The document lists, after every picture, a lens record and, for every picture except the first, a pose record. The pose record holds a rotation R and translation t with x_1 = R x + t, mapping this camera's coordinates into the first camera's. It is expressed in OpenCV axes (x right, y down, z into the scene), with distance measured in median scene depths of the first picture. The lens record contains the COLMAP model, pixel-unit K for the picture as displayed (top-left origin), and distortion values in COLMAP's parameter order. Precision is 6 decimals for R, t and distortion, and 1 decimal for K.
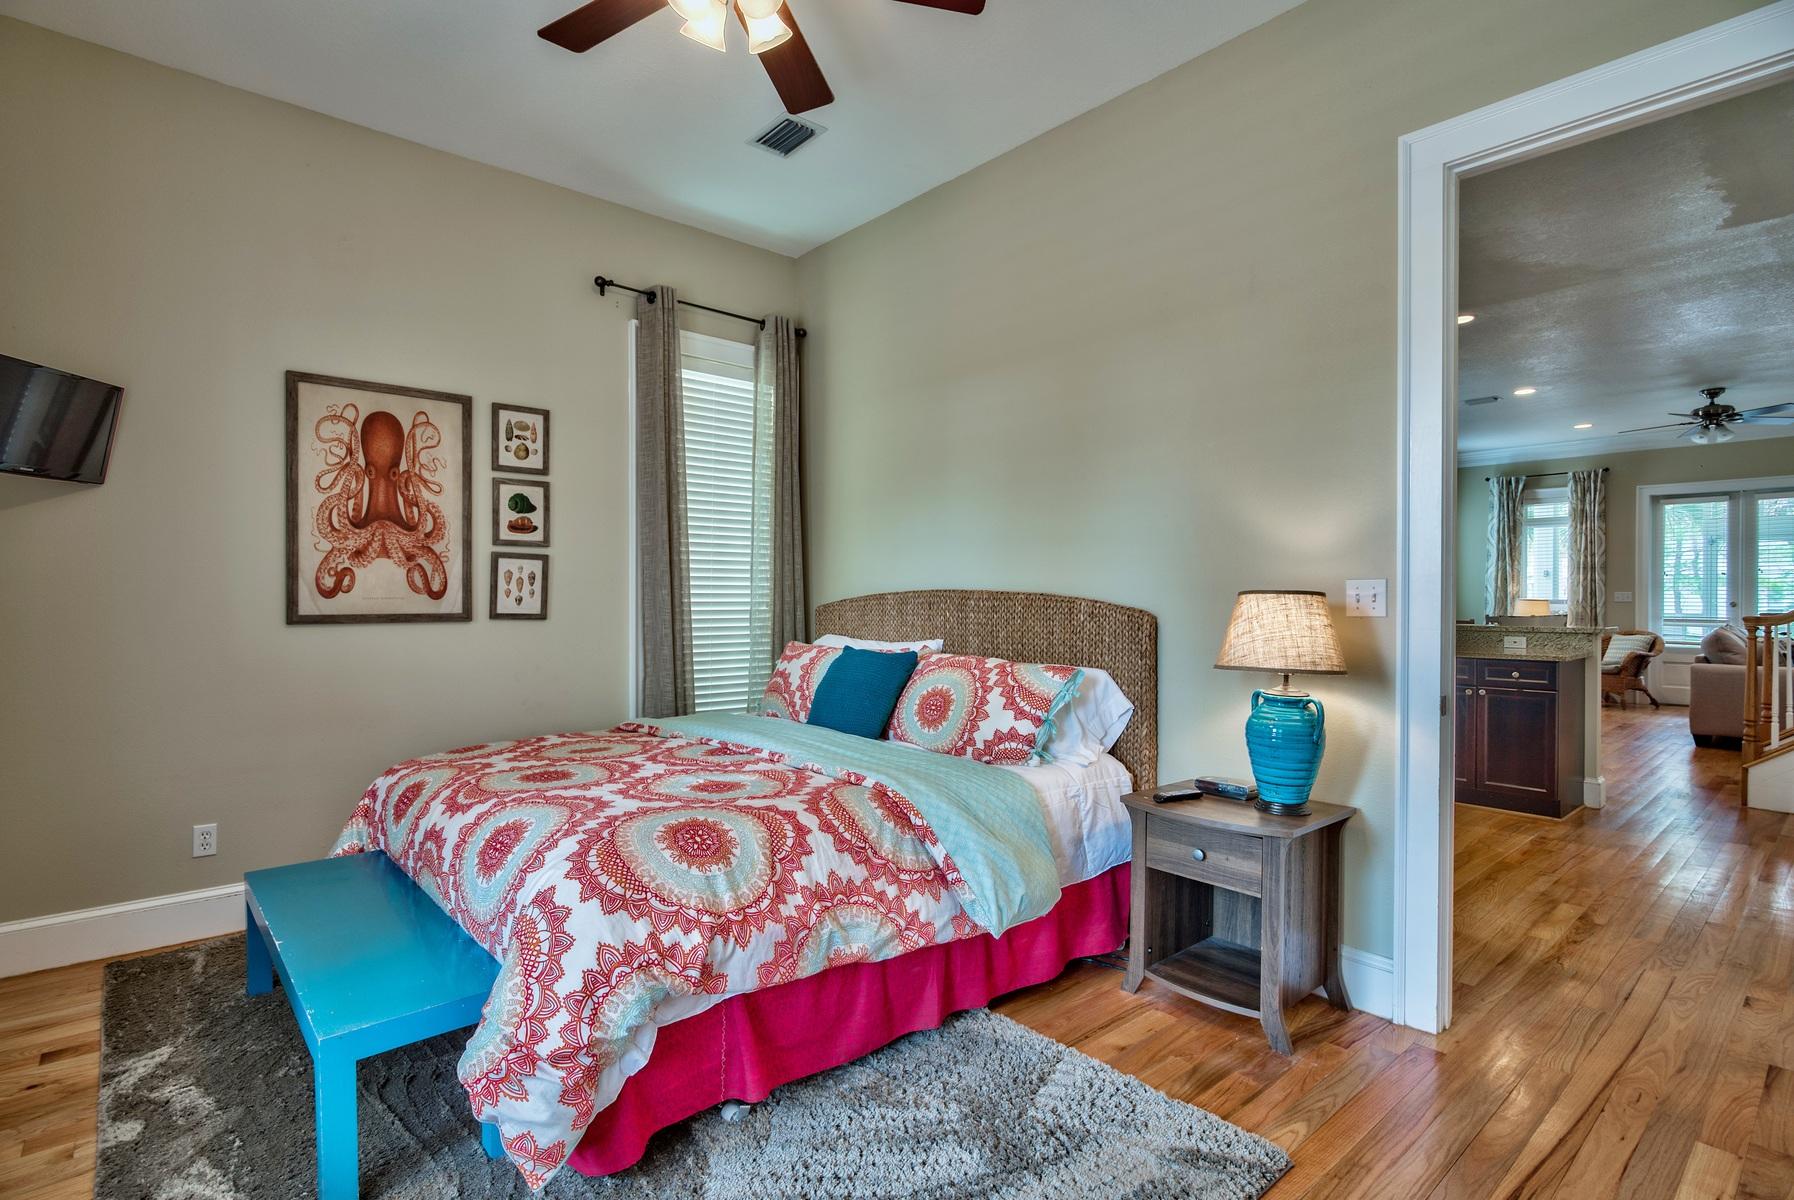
lens RADIAL K [[872.8, 0, 883.1], [0, 872.8, 595.5], [0, 0, 1]] dist [-0.001870, -0.000747]
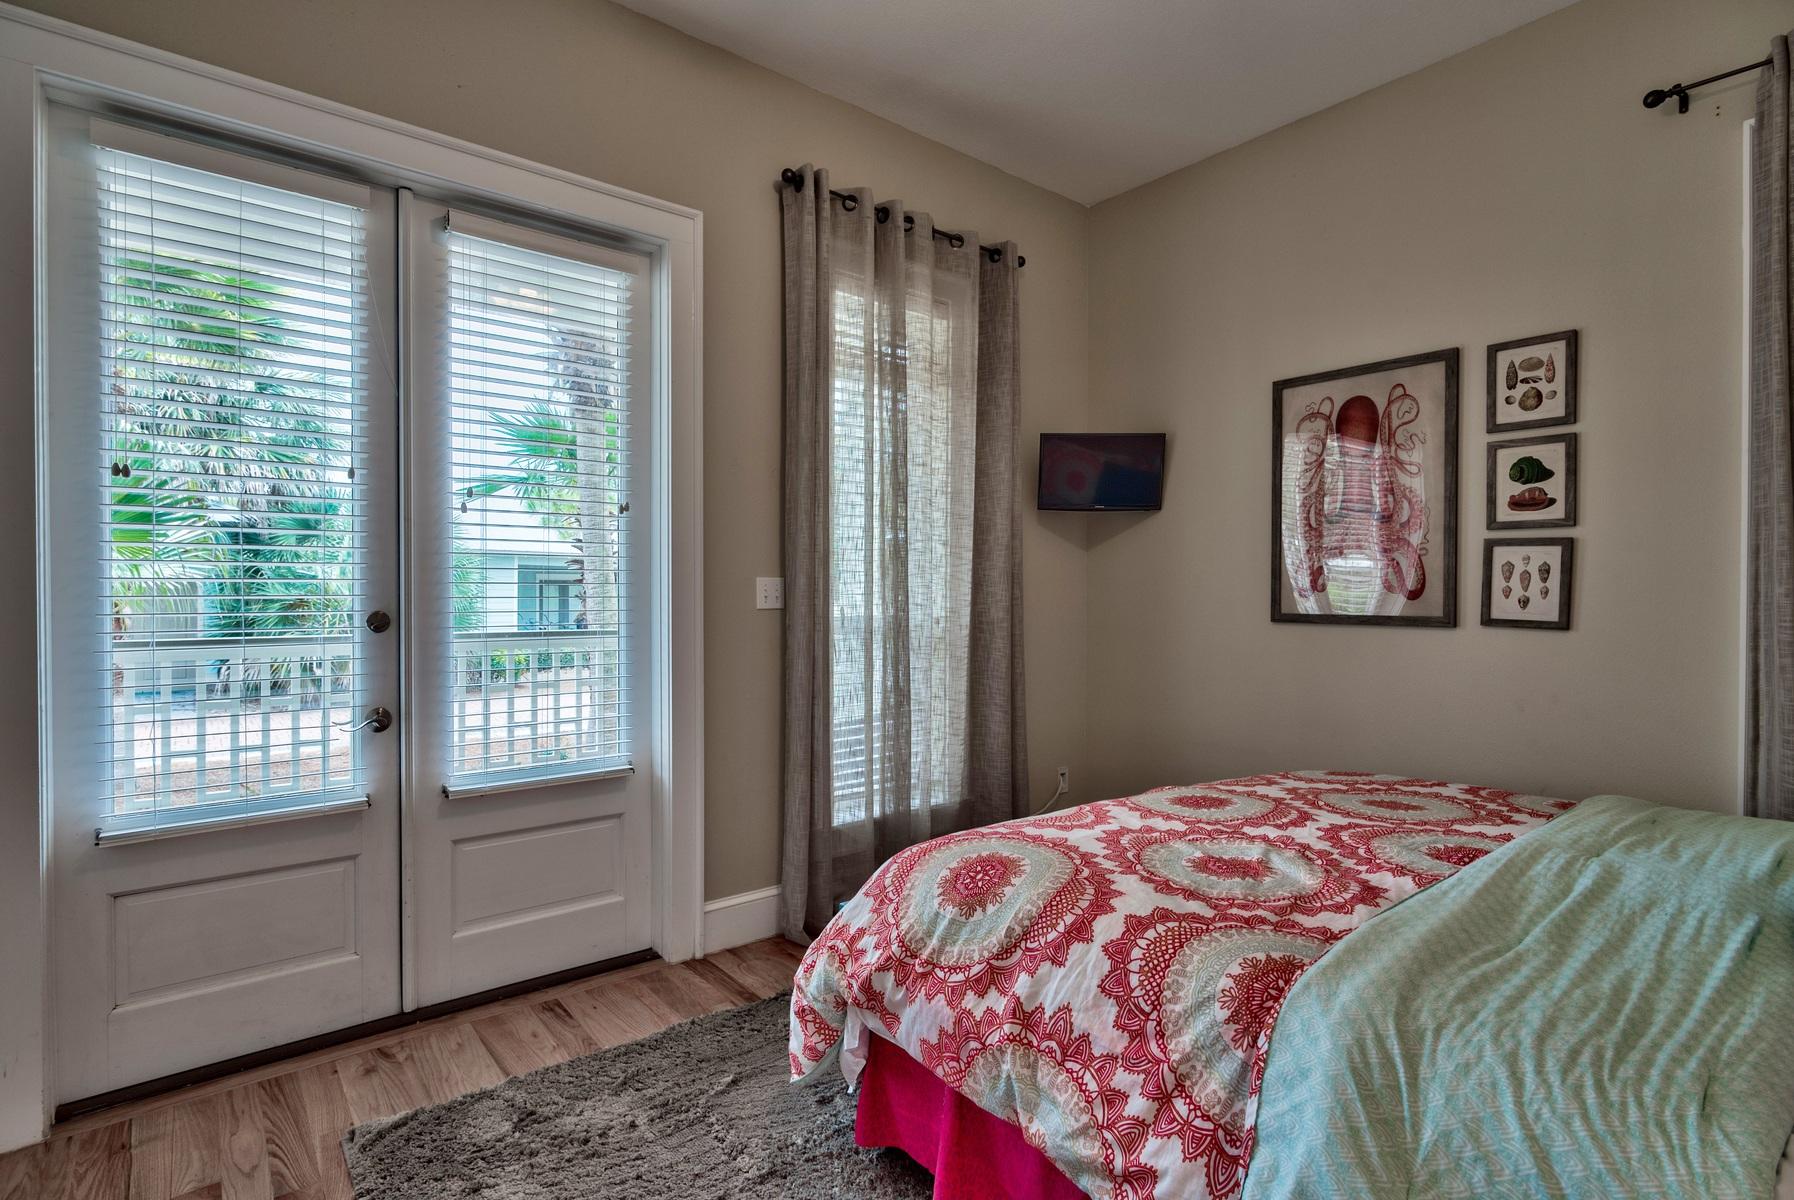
lens RADIAL K [[872.8, 0, 896.6], [0, 872.8, 602.3], [0, 0, 1]] dist [-0.001870, -0.000747]
pose [[-0.026038, 0.010531, -0.999605, 0.357566], [-0.005392, 0.999928, 0.010675, 0.000913], [0.999646, 0.005668, -0.025980, 0.521567]]
